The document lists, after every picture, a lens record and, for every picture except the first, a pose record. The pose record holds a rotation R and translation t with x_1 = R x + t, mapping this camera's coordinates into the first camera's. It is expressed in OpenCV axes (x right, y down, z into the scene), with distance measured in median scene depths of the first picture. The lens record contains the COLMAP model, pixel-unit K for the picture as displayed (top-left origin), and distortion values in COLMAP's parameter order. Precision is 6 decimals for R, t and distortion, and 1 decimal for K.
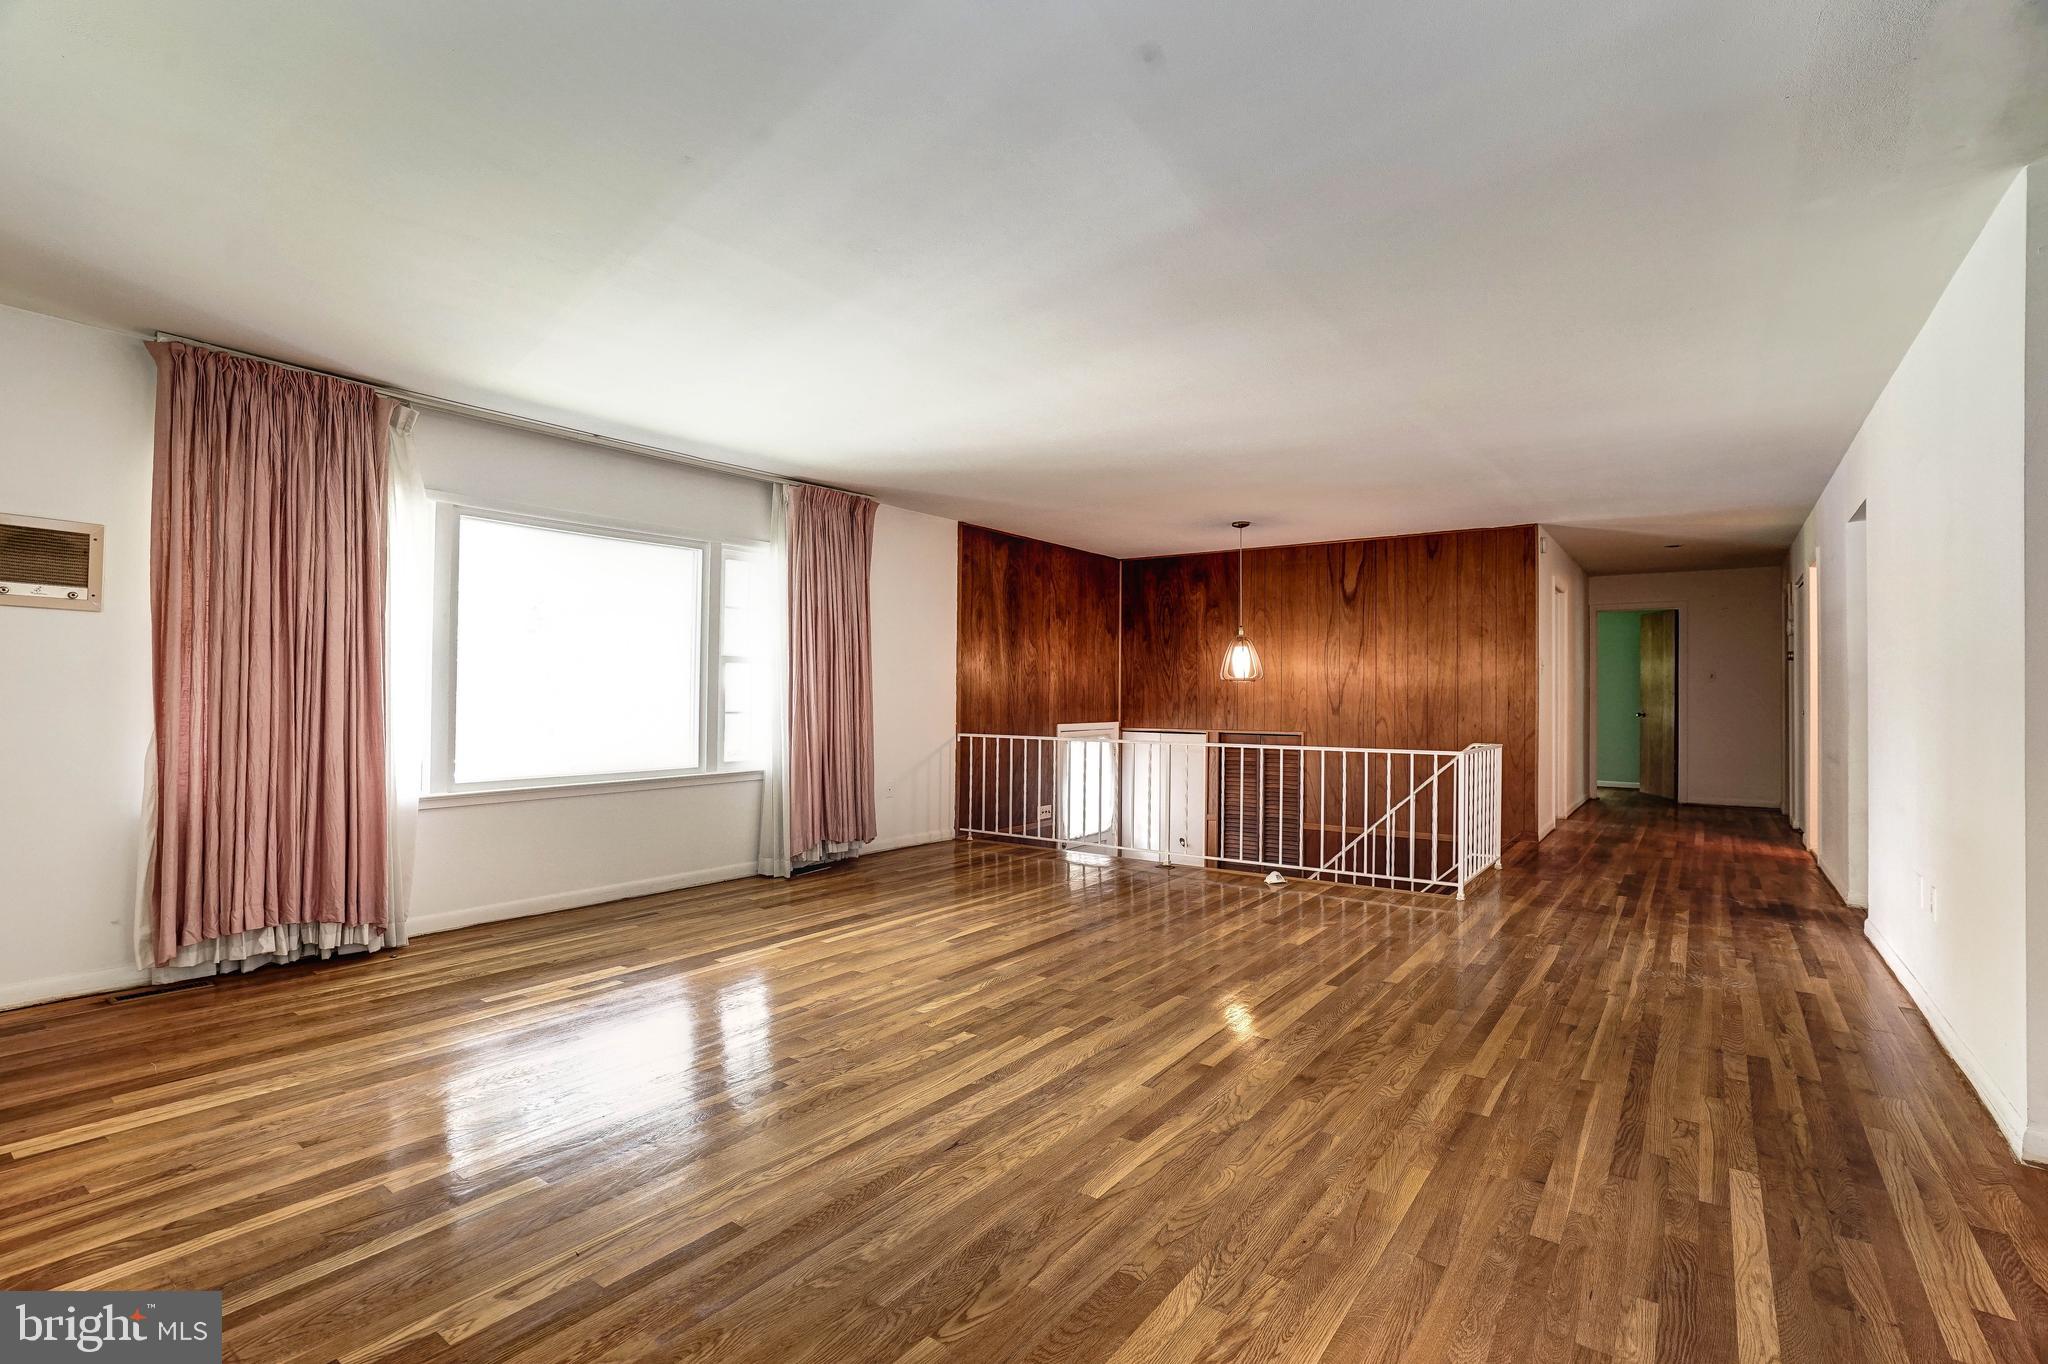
lens RADIAL K [[930.5, 0, 1026.3], [0, 930.5, 684.6], [0, 0, 1]] dist [-0.031701, 0.008731]
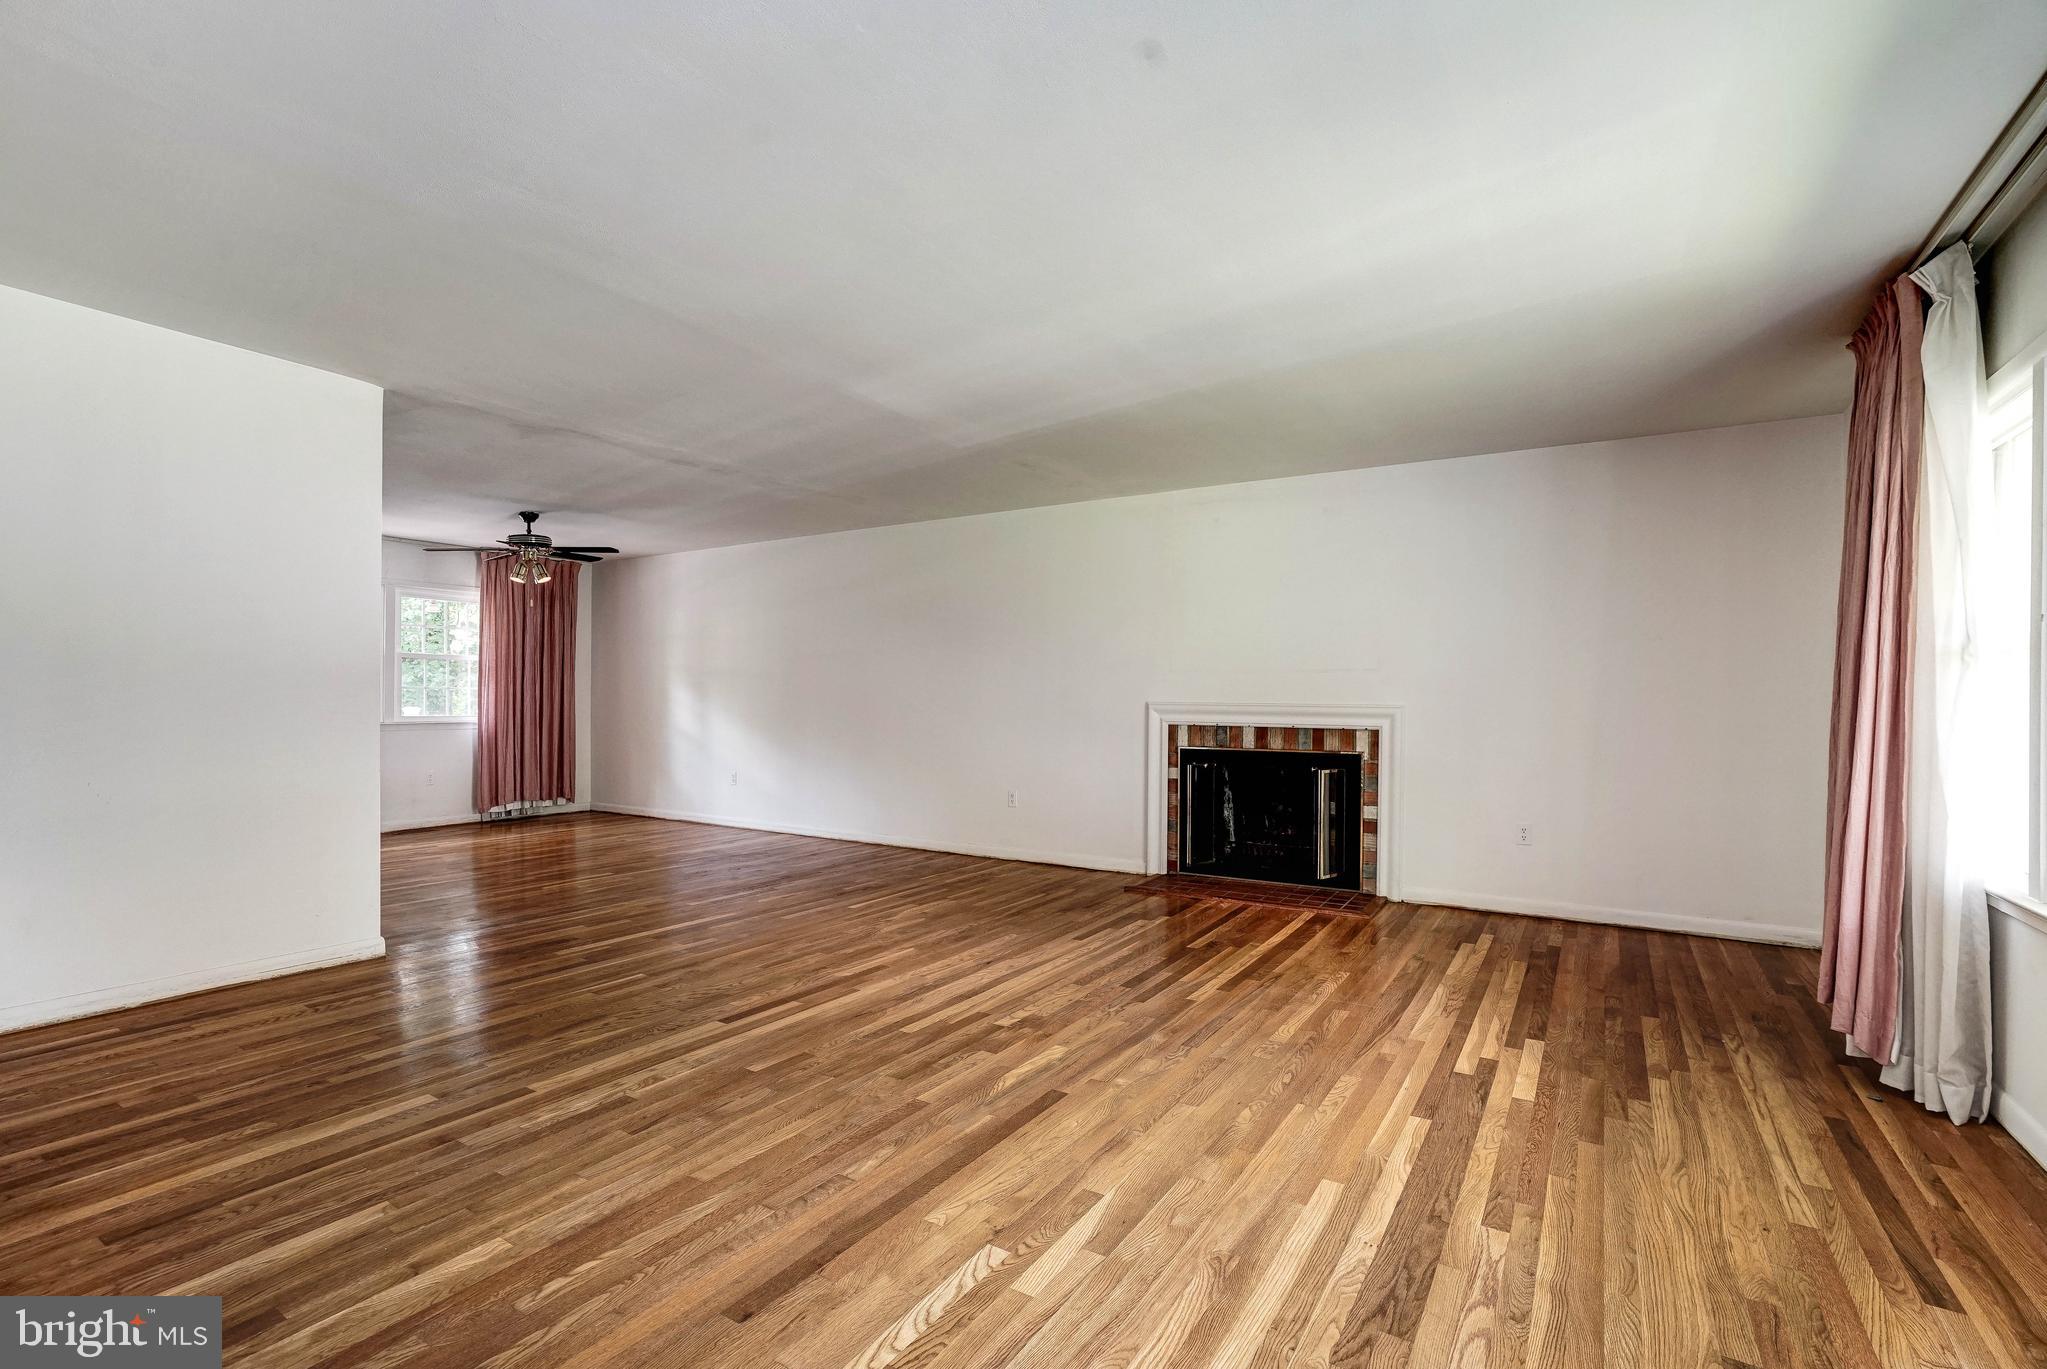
lens RADIAL K [[930.0, 0, 1011.4], [0, 930.0, 710.5], [0, 0, 1]] dist [-0.031701, 0.008731]
pose [[-0.997856, -0.015788, -0.063517, -0.000734], [-0.015847, 0.999874, 0.000430, 0.011084], [0.063502, 0.001435, -0.997981, 1.063649]]
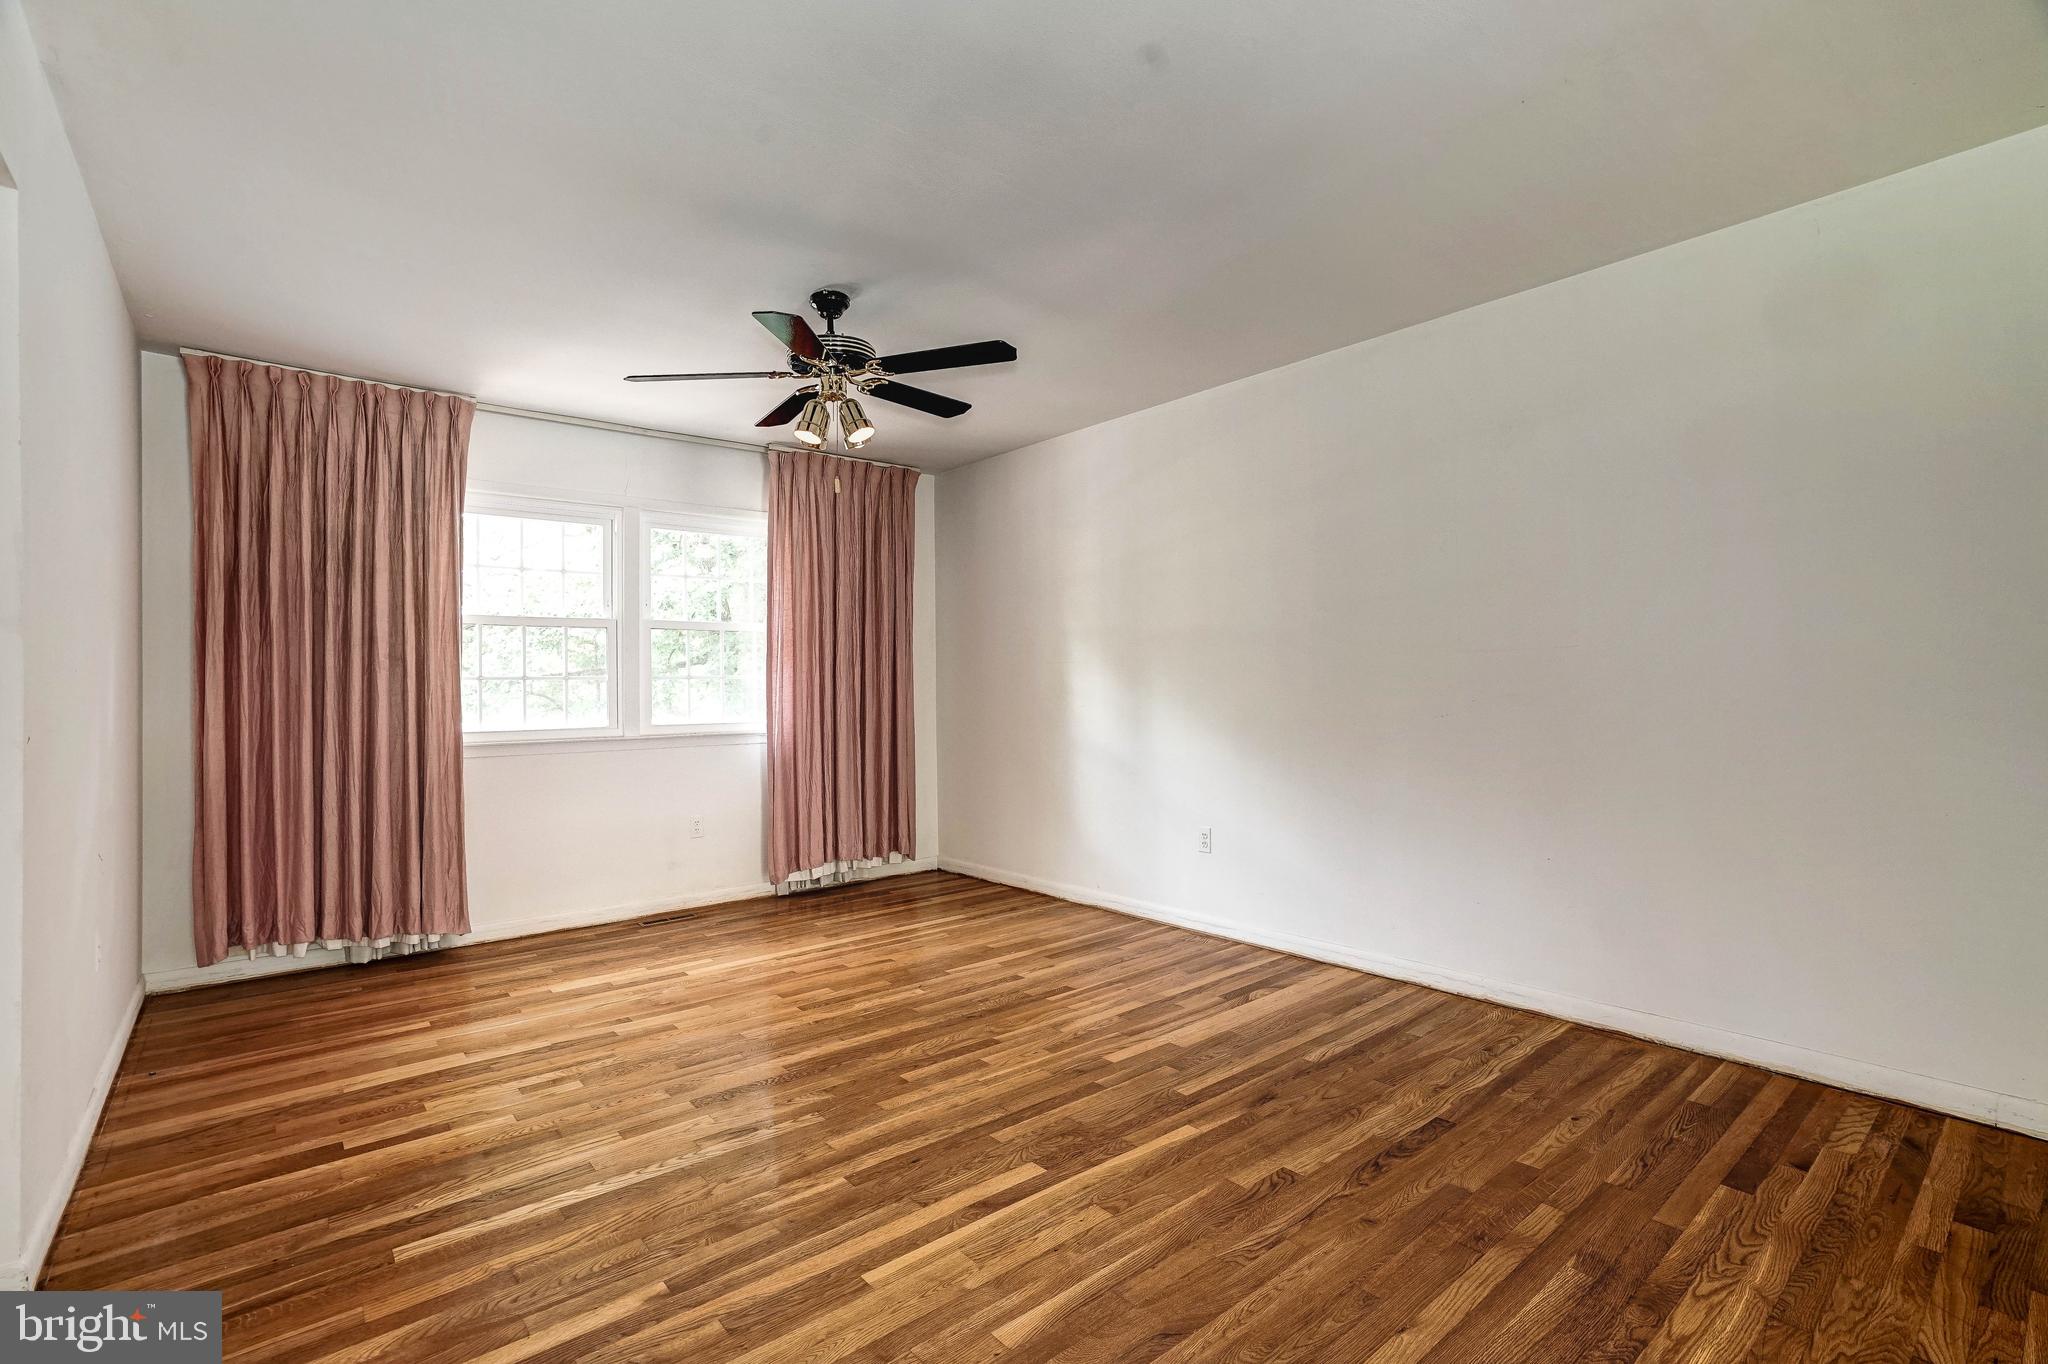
lens RADIAL K [[930.5, 0, 1007.7], [0, 930.5, 693.6], [0, 0, 1]] dist [-0.031701, 0.008731]
pose [[-0.966850, -0.000136, 0.255347, 0.282904], [0.000454, 0.999997, 0.002249, 0.005275], [-0.255346, 0.002290, -0.966847, 0.396087]]
